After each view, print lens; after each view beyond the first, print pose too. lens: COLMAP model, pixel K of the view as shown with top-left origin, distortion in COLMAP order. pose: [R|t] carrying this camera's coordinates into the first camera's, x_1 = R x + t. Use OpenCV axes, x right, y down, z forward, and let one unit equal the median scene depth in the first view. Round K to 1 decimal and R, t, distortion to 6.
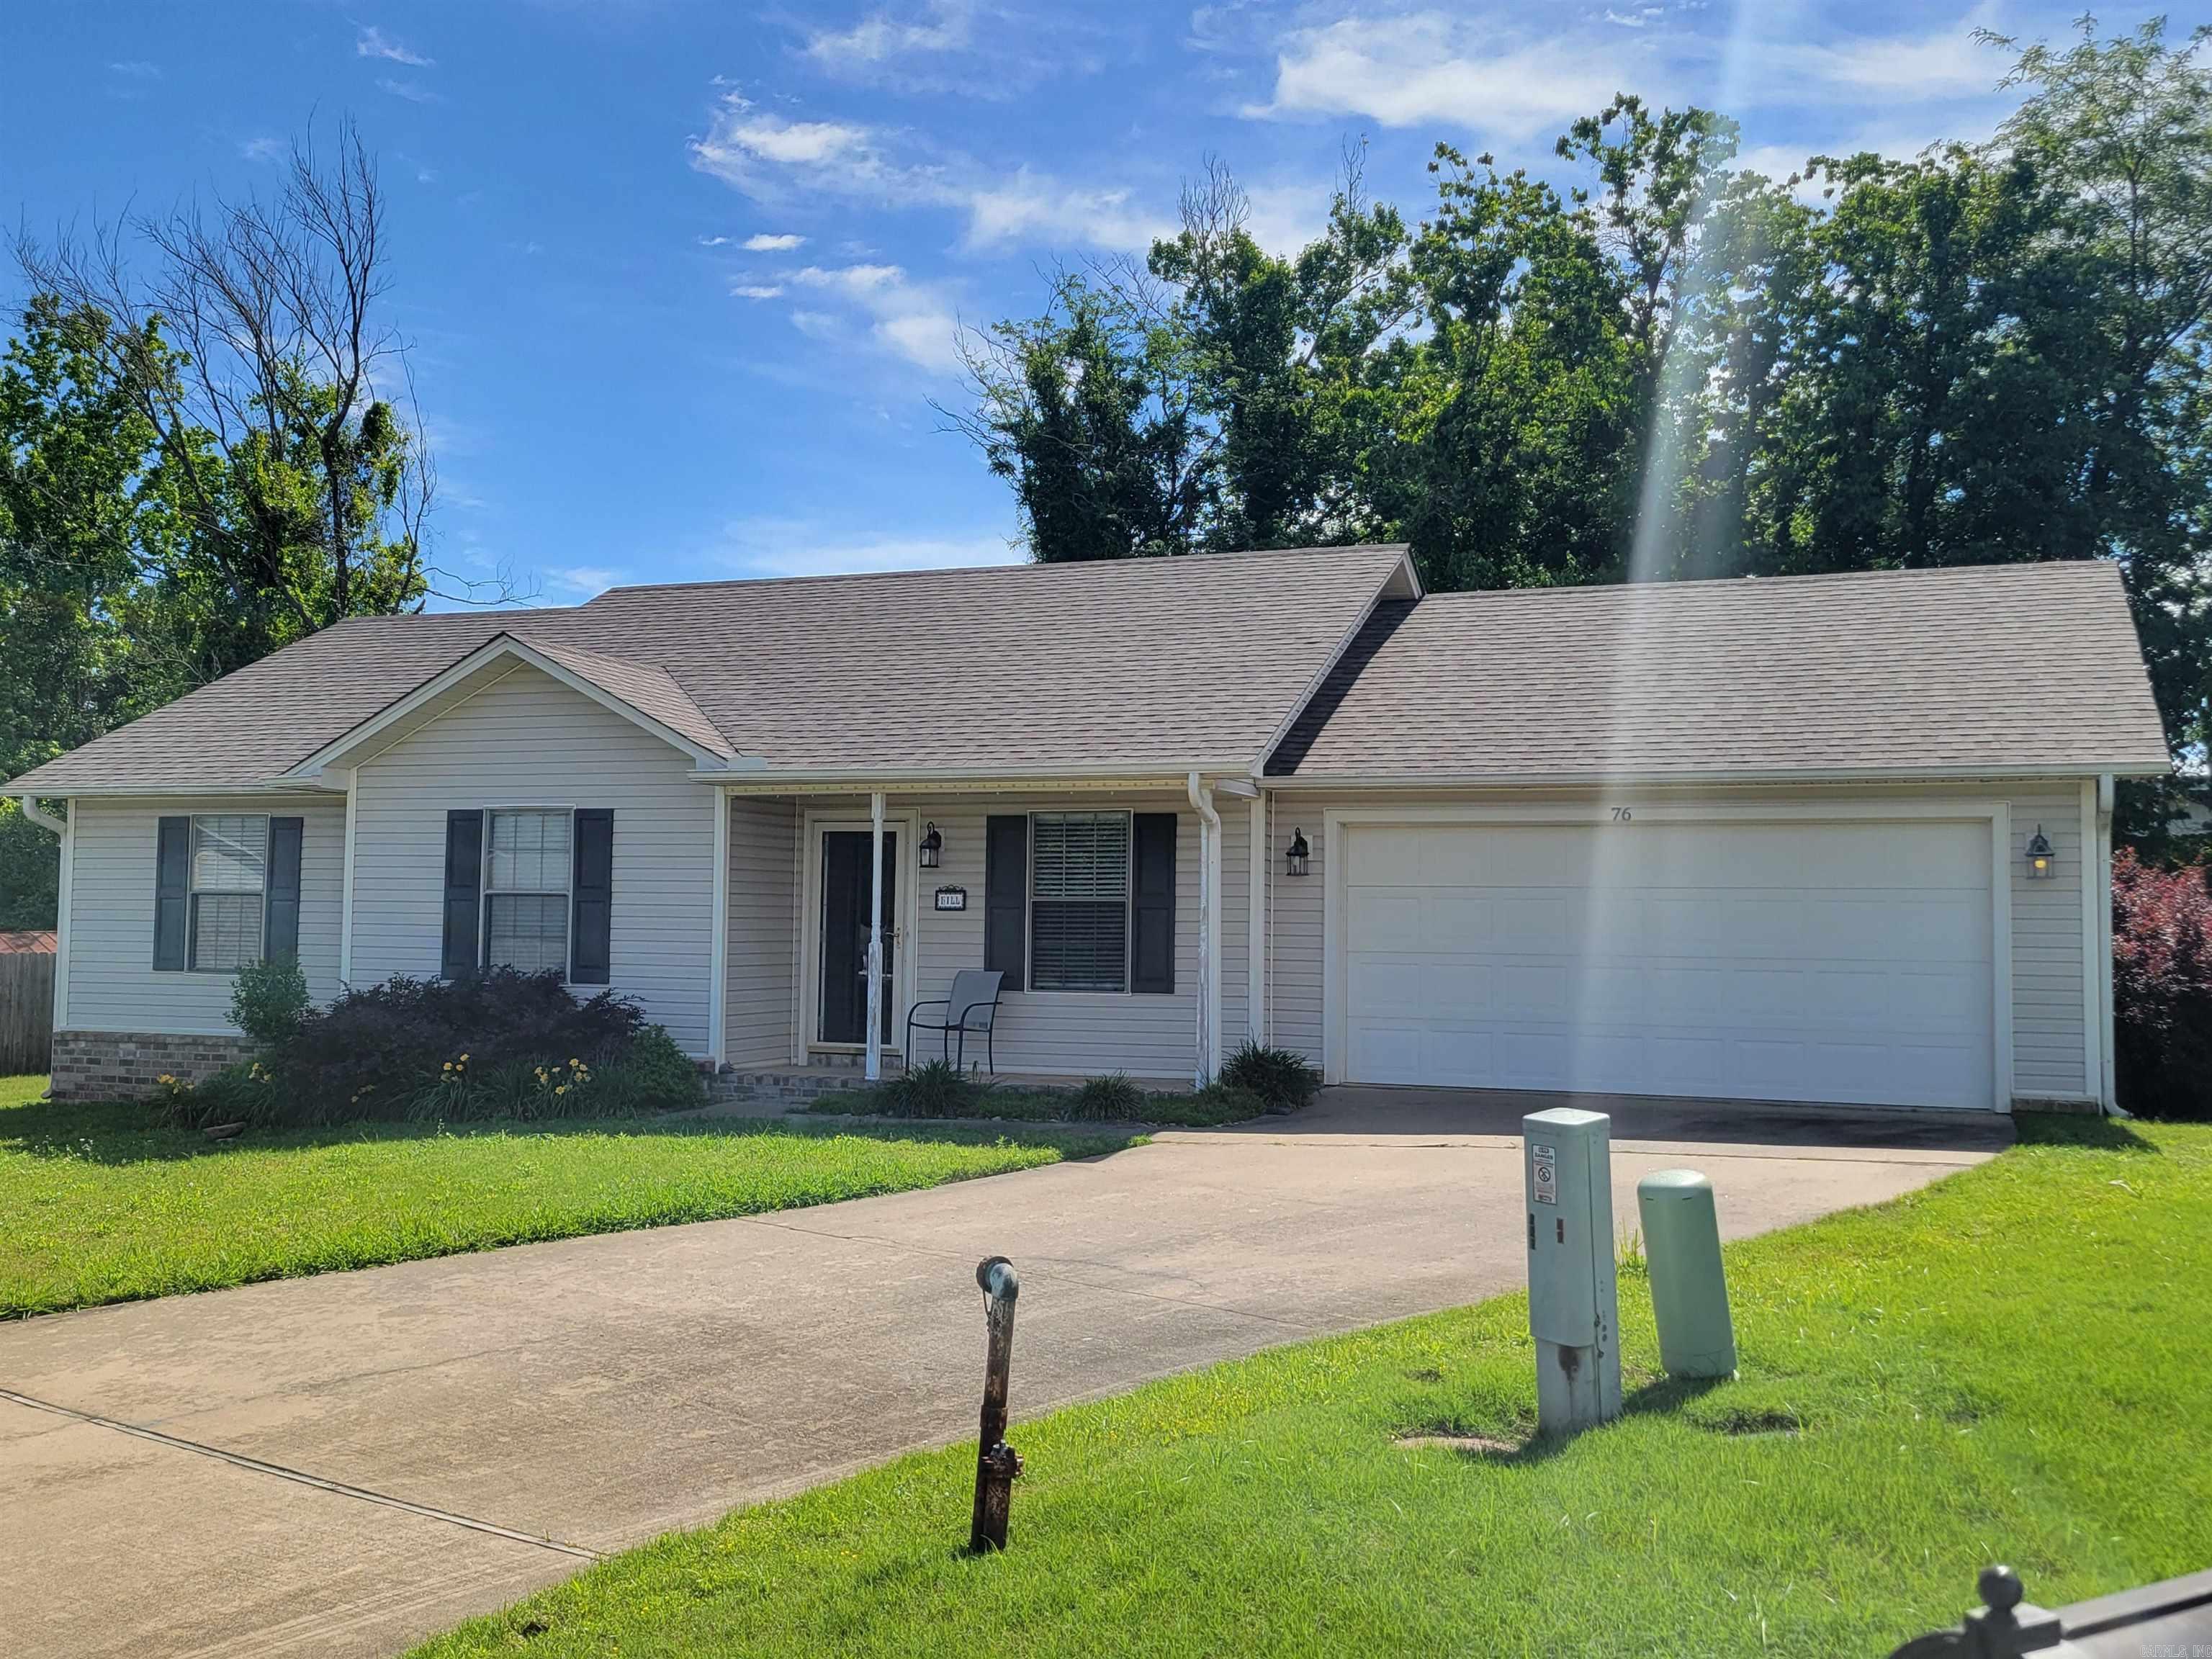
lens RADIAL K [[2100.5, 0, 1077.8], [0, 2100.5, 818.9], [0, 0, 1]] dist [0.035708, 0.004786]
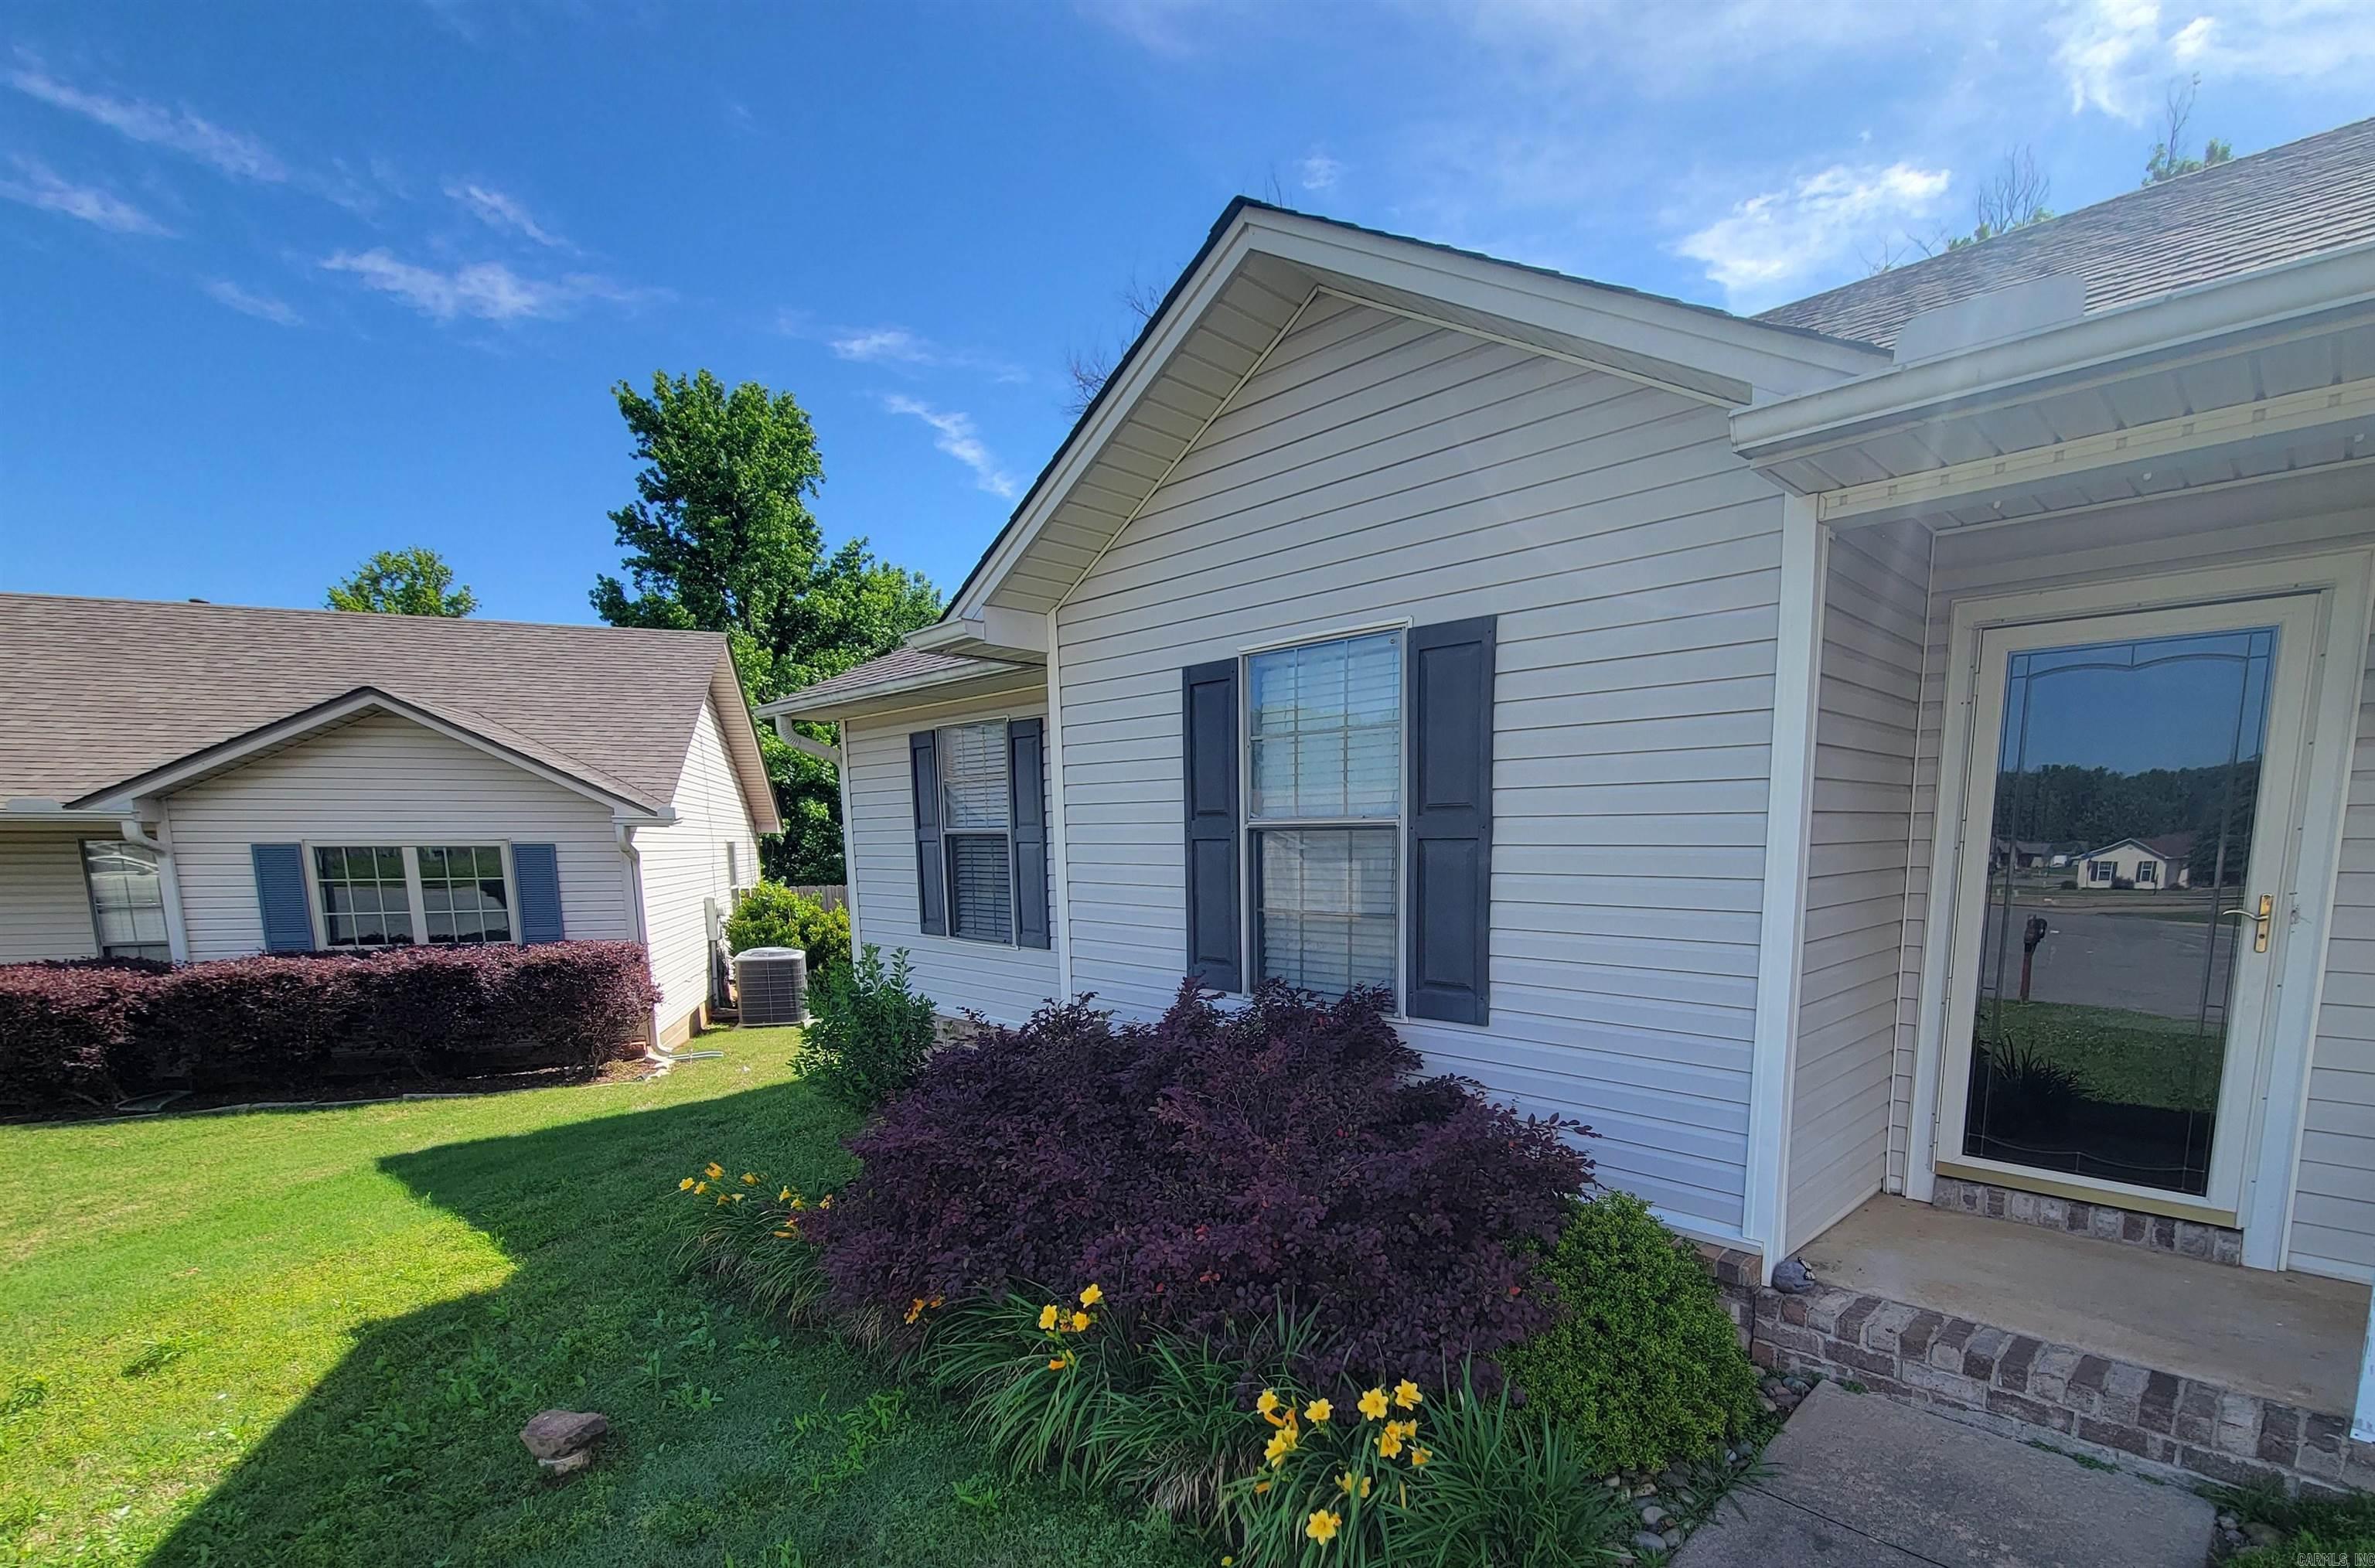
lens RADIAL K [[1078.9, 0, 1314.7], [0, 1078.9, 1007.3], [0, 0, 1]] dist [0.001825, 0.000100]
pose [[0.931963, 0.038743, -0.360477, -0.156645], [0.034884, 0.980078, 0.195524, 0.025658], [0.360871, -0.194796, 0.912045, 0.698383]]
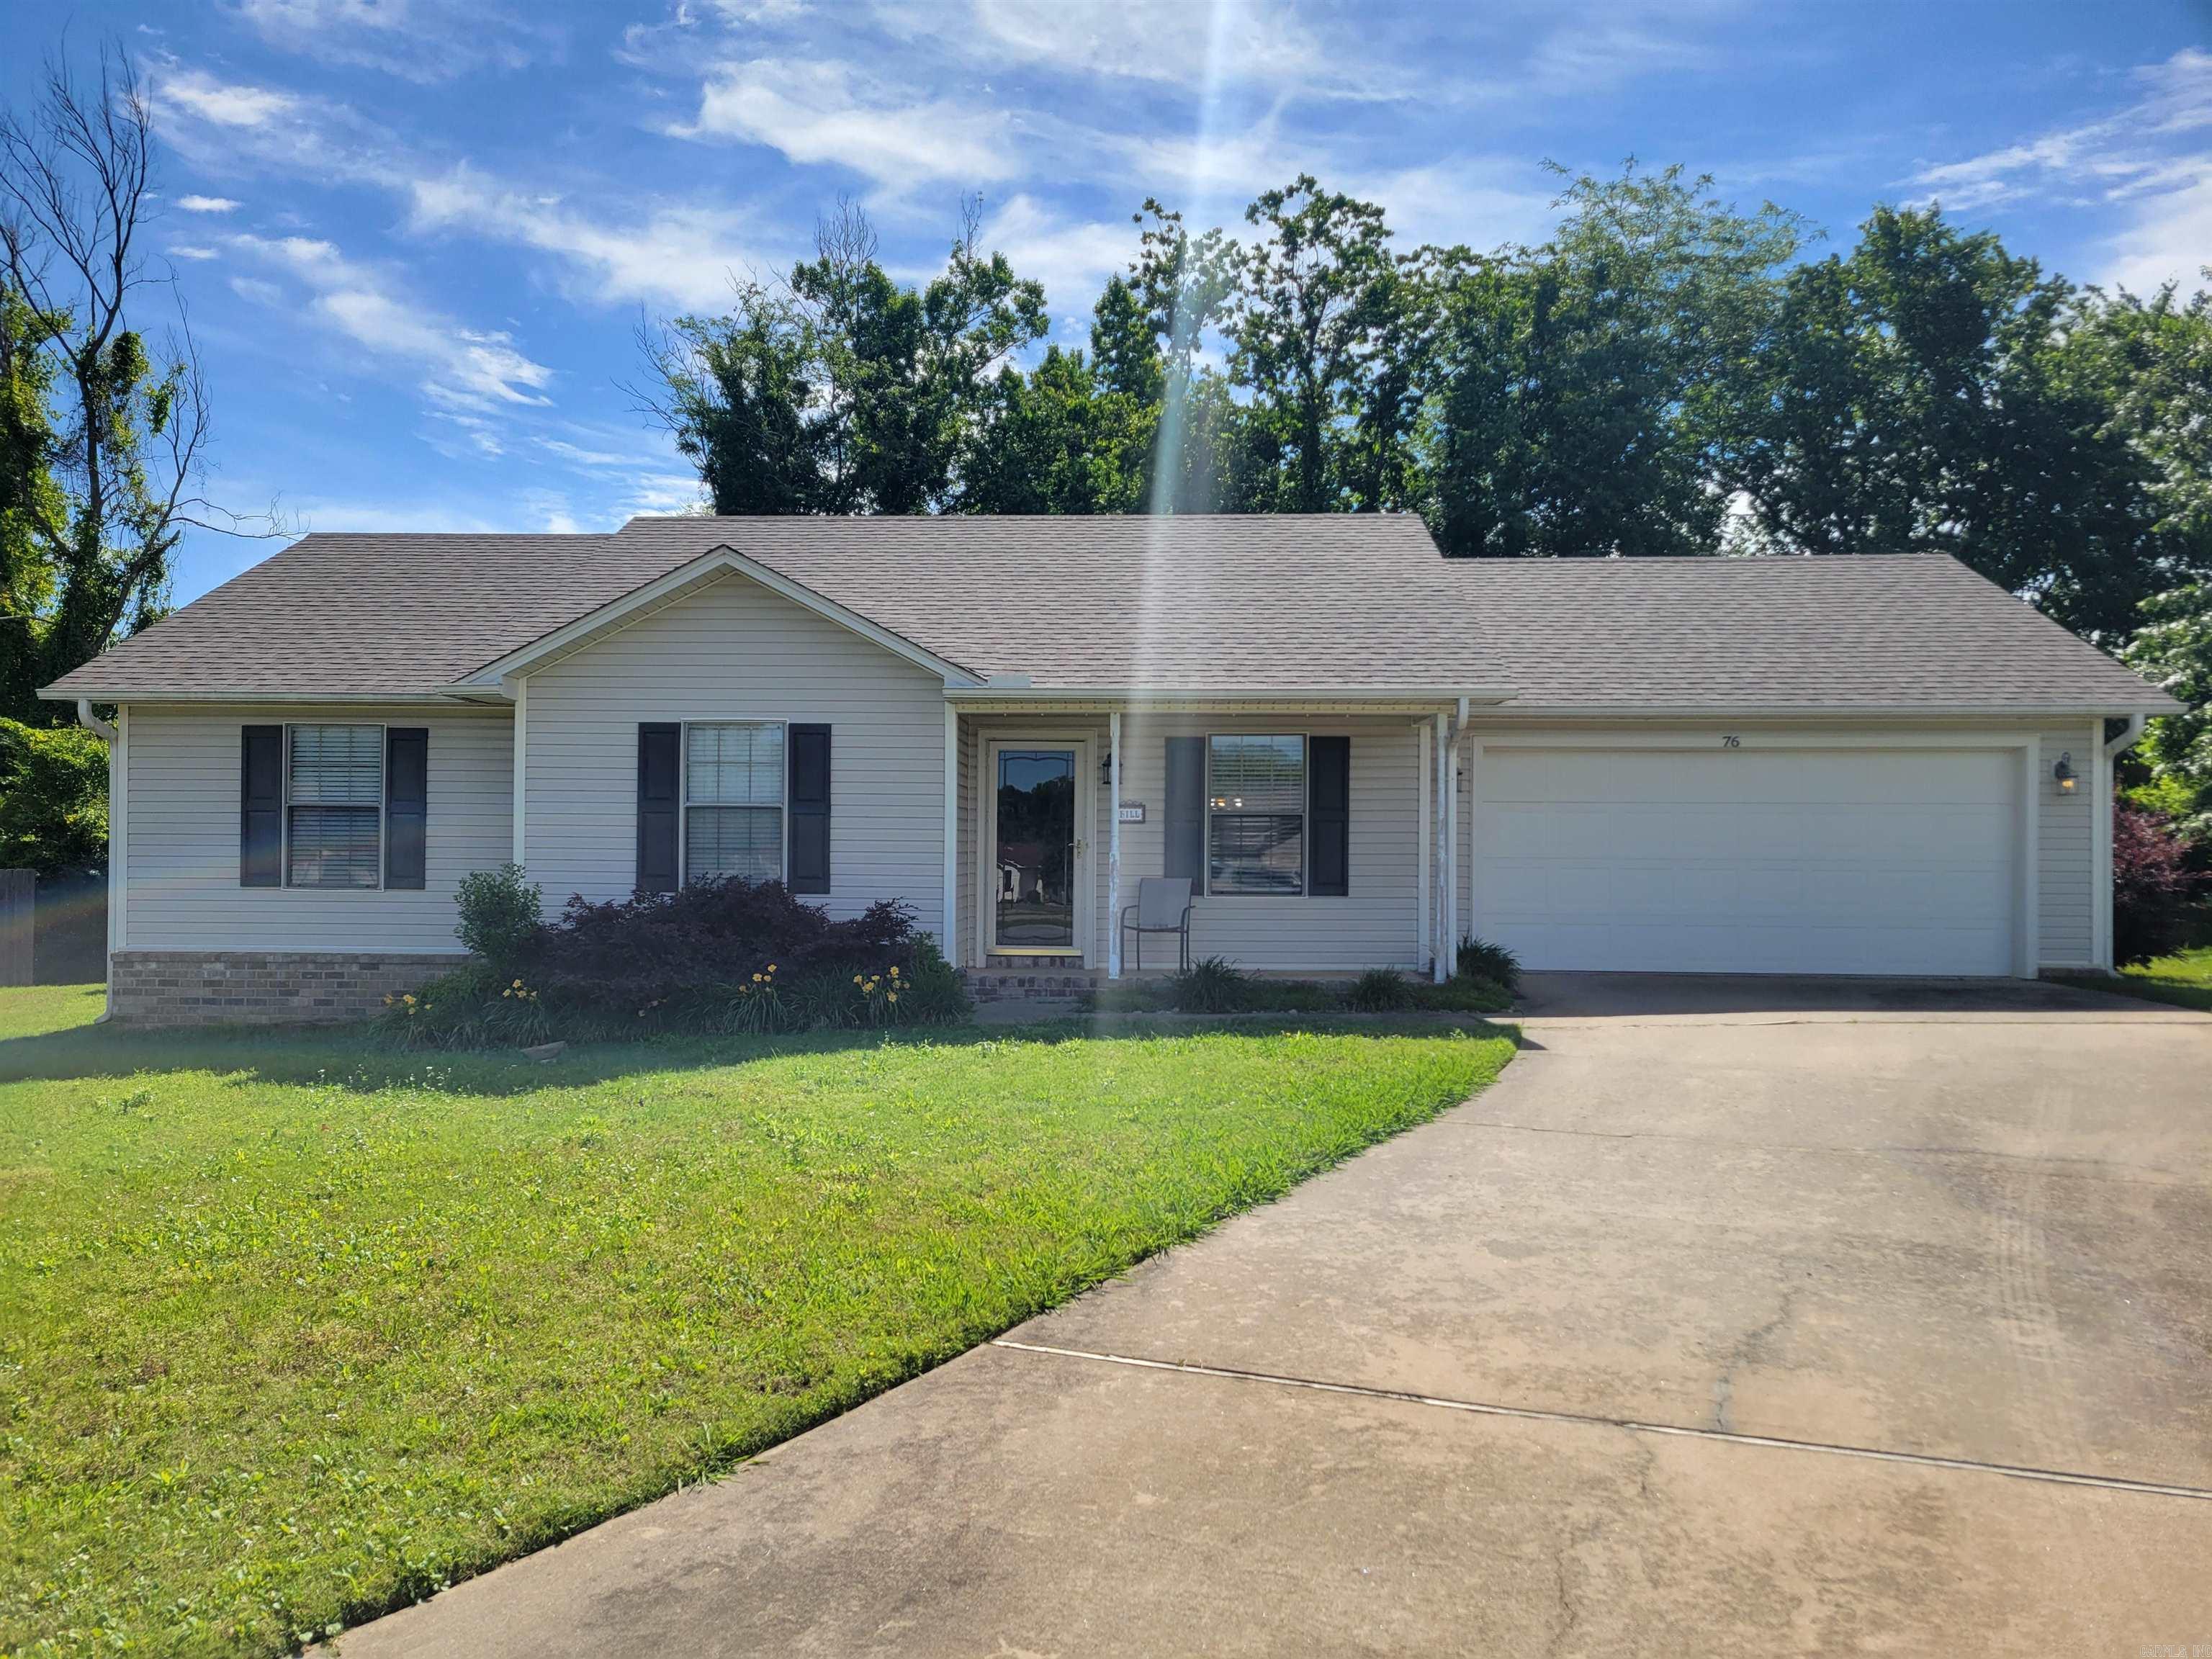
lens RADIAL K [[1638.1, 0, 1052.1], [0, 1638.1, 842.9], [0, 0, 1]] dist [0.039504, -0.004278]
pose [[0.949533, -0.002948, 0.313653, -0.332379], [-0.012160, 0.998858, 0.046201, 0.013536], [-0.313431, -0.047683, 0.948413, 0.184793]]
